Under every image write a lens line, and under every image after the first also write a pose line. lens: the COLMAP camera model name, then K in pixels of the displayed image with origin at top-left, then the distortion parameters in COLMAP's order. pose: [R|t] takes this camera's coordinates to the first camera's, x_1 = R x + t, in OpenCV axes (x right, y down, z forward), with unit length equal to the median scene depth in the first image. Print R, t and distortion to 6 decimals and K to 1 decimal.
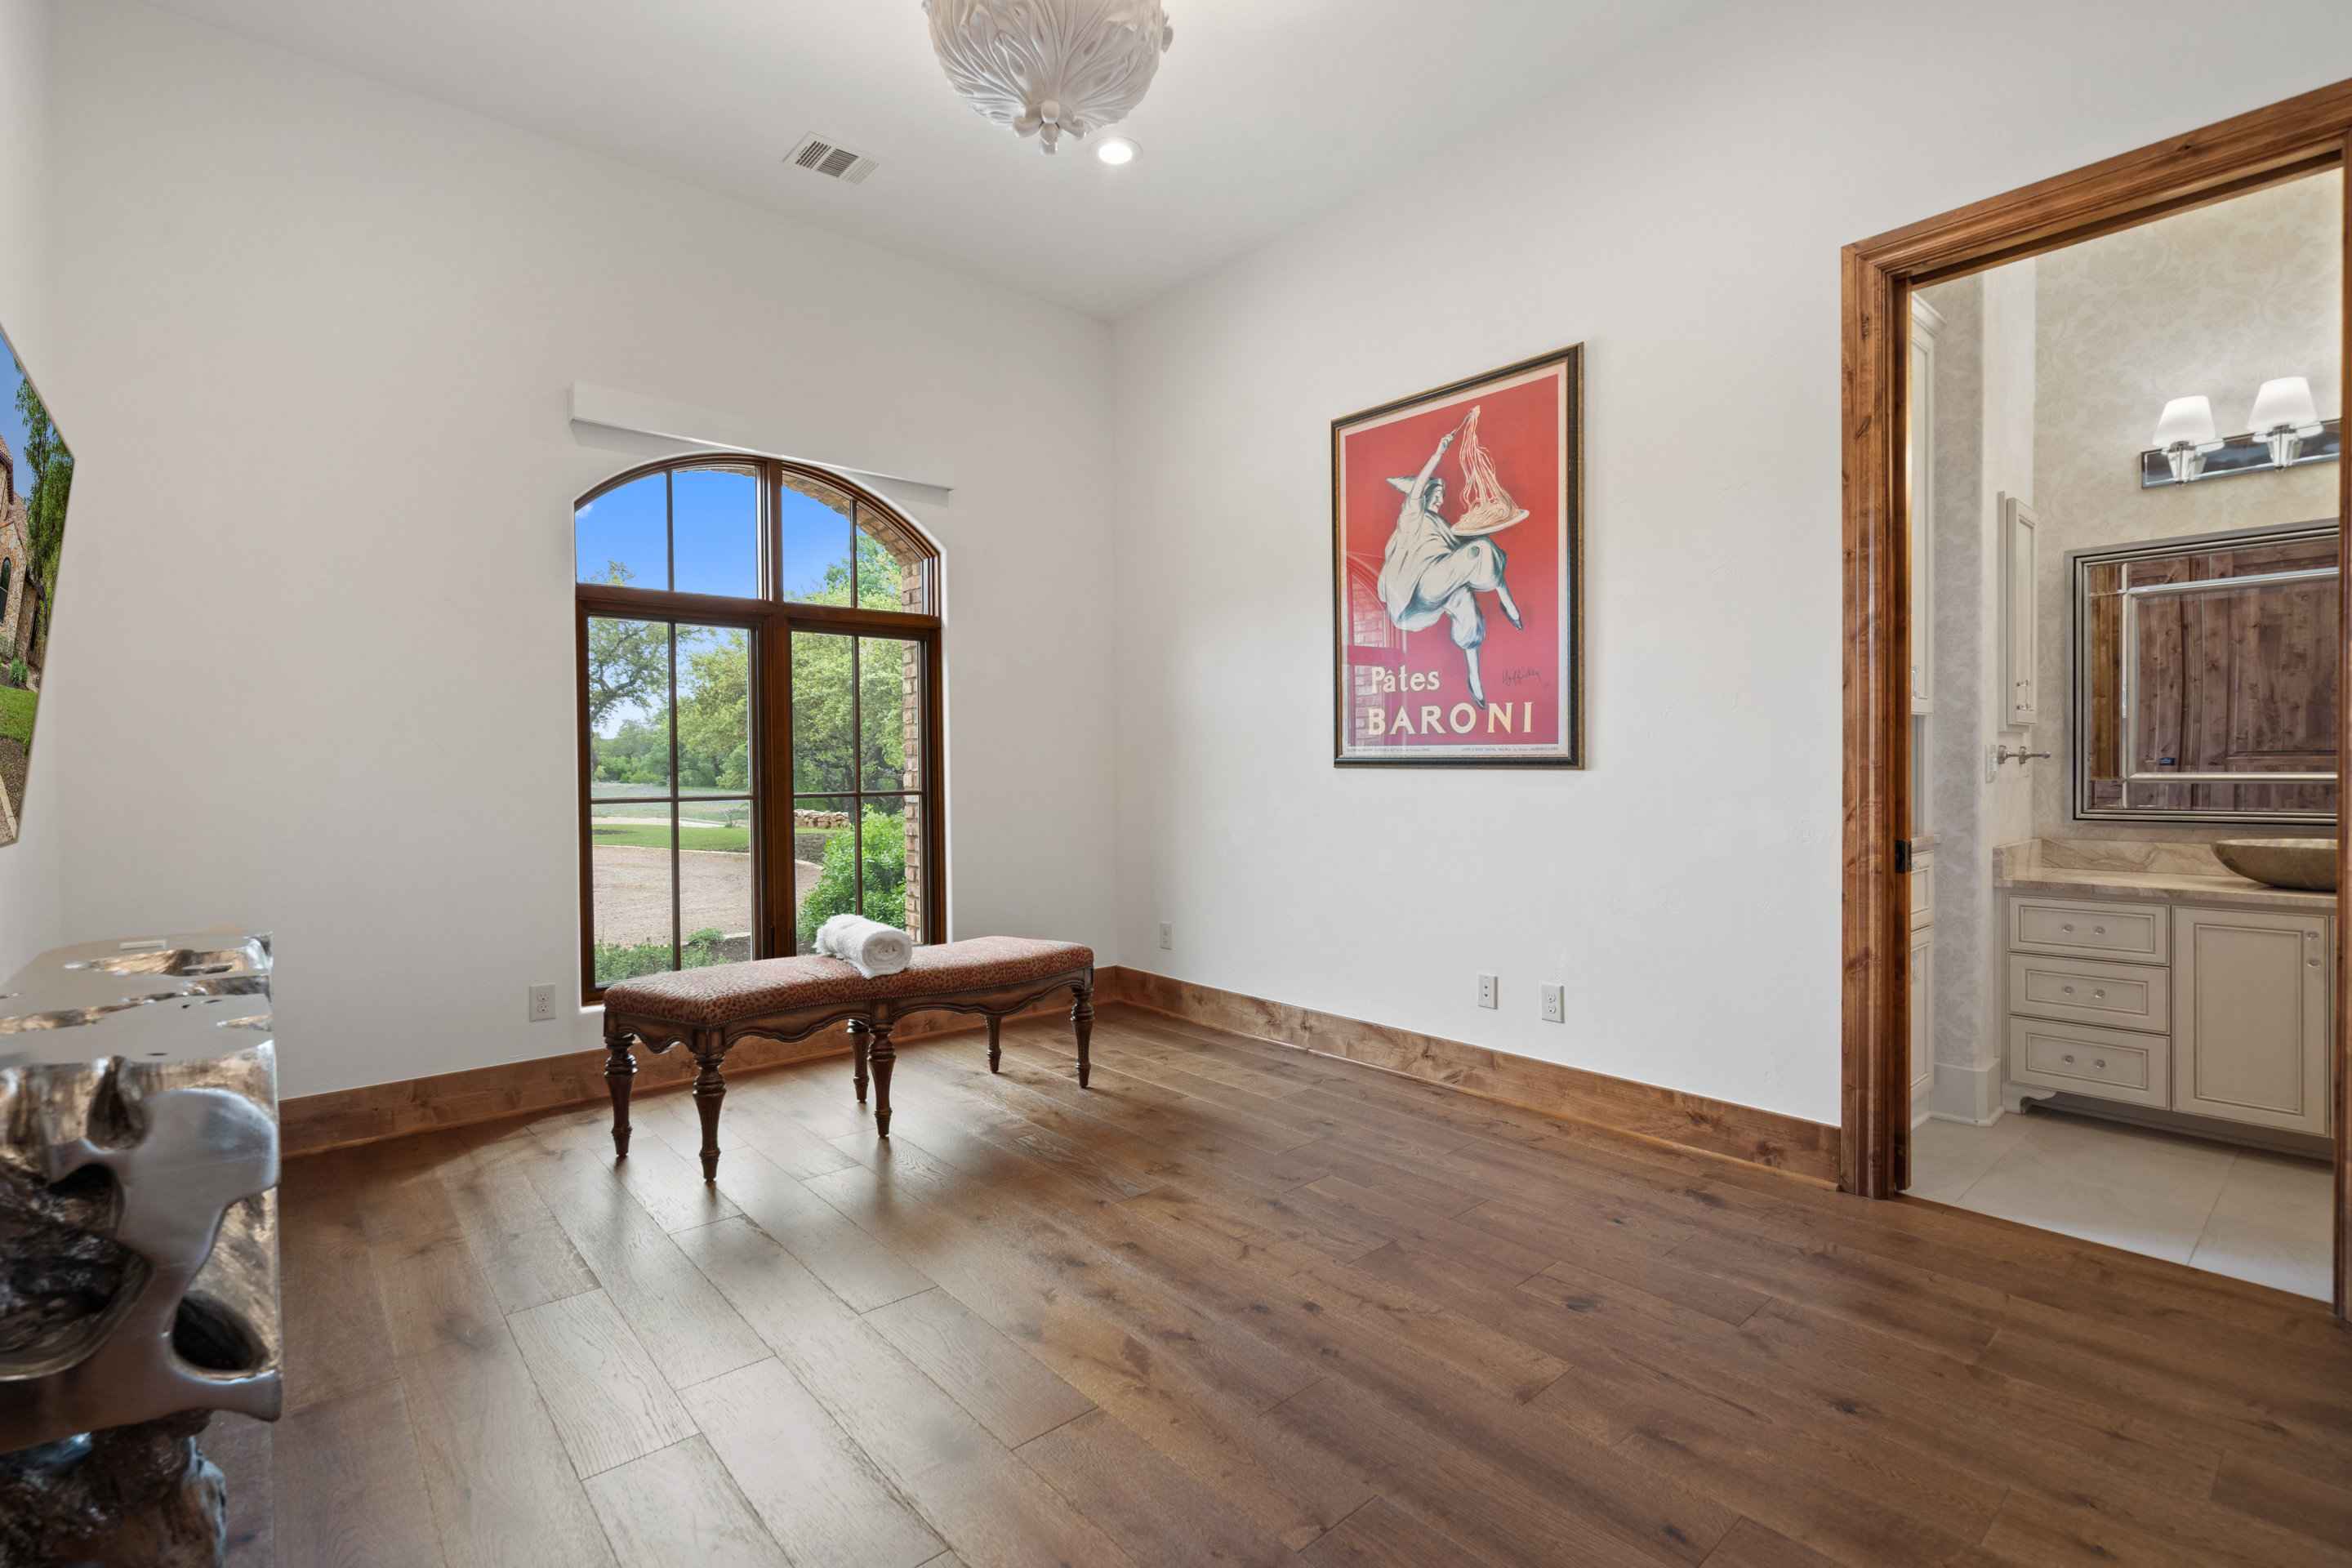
lens RADIAL K [[1073.8, 0, 1170.0], [0, 1073.8, 775.1], [0, 0, 1]] dist [-0.000978, -0.000716]
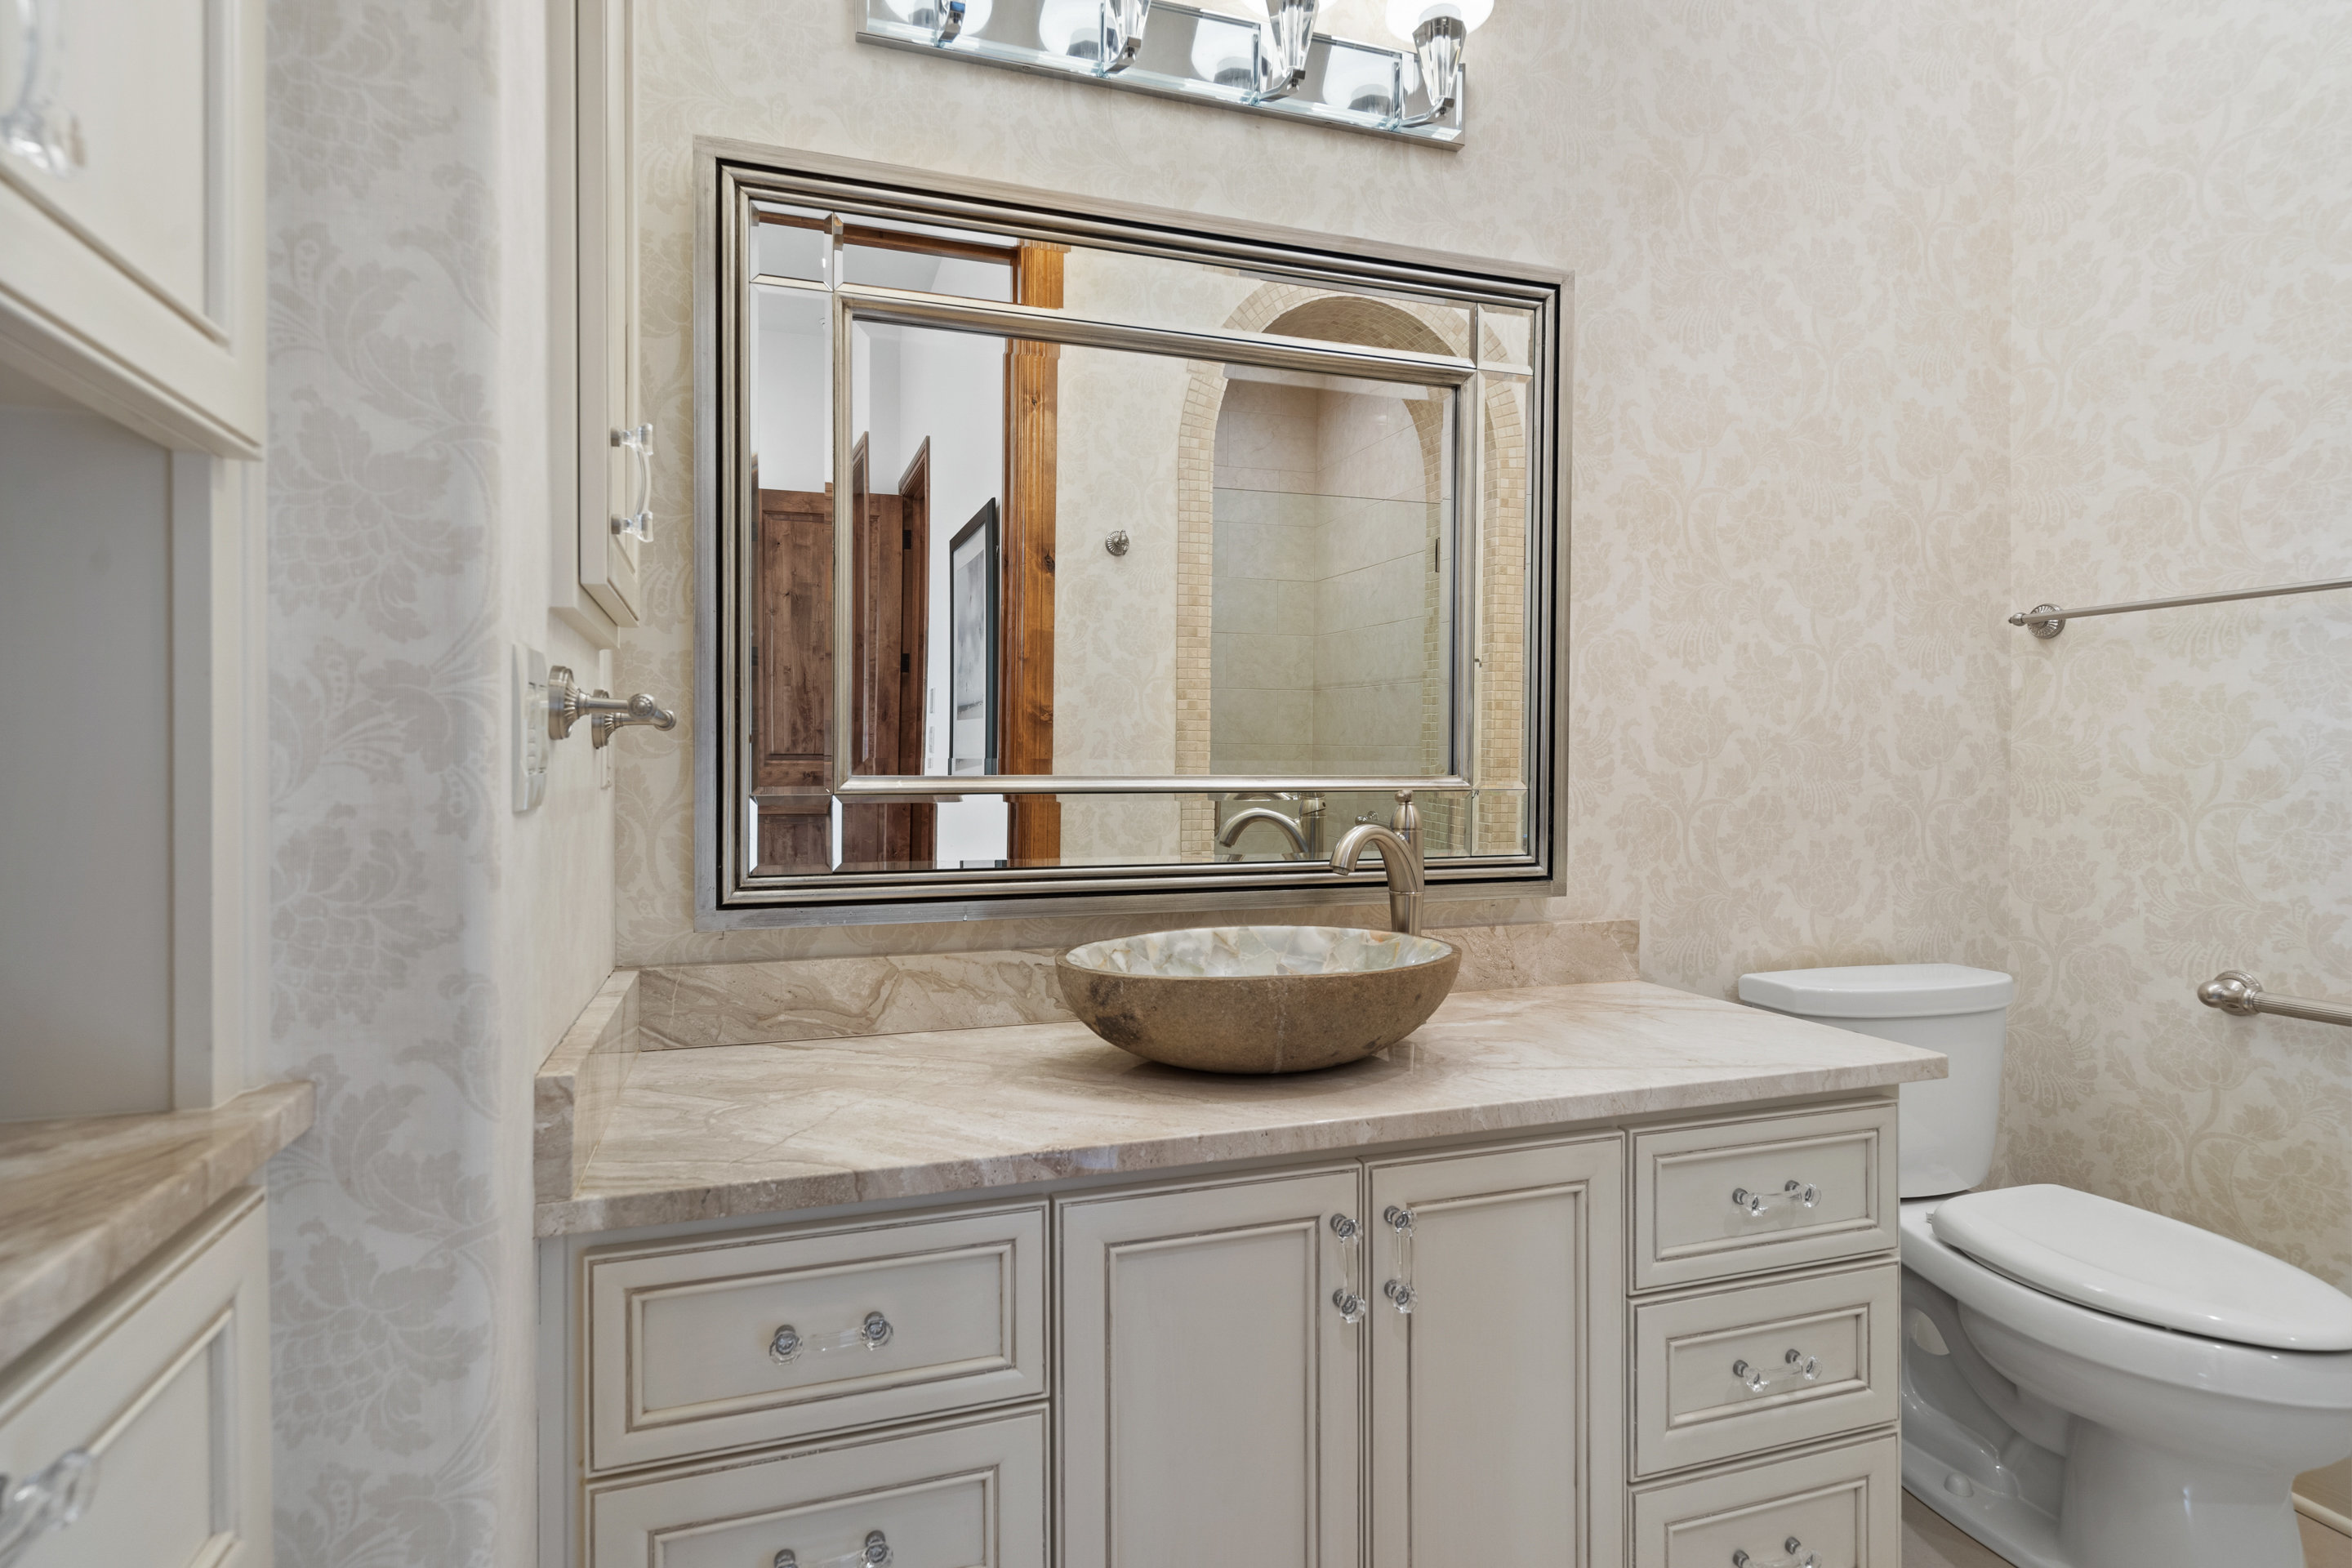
lens RADIAL K [[1202.4, 0, 1170.3], [0, 1202.4, 777.2], [0, 0, 1]] dist [-0.005134, -0.000305]
pose [[0.374683, 0.004566, 0.927142, 0.556421], [0.003914, 0.999971, -0.006506, 0.001065], [-0.927145, 0.006067, 0.374654, 0.747941]]
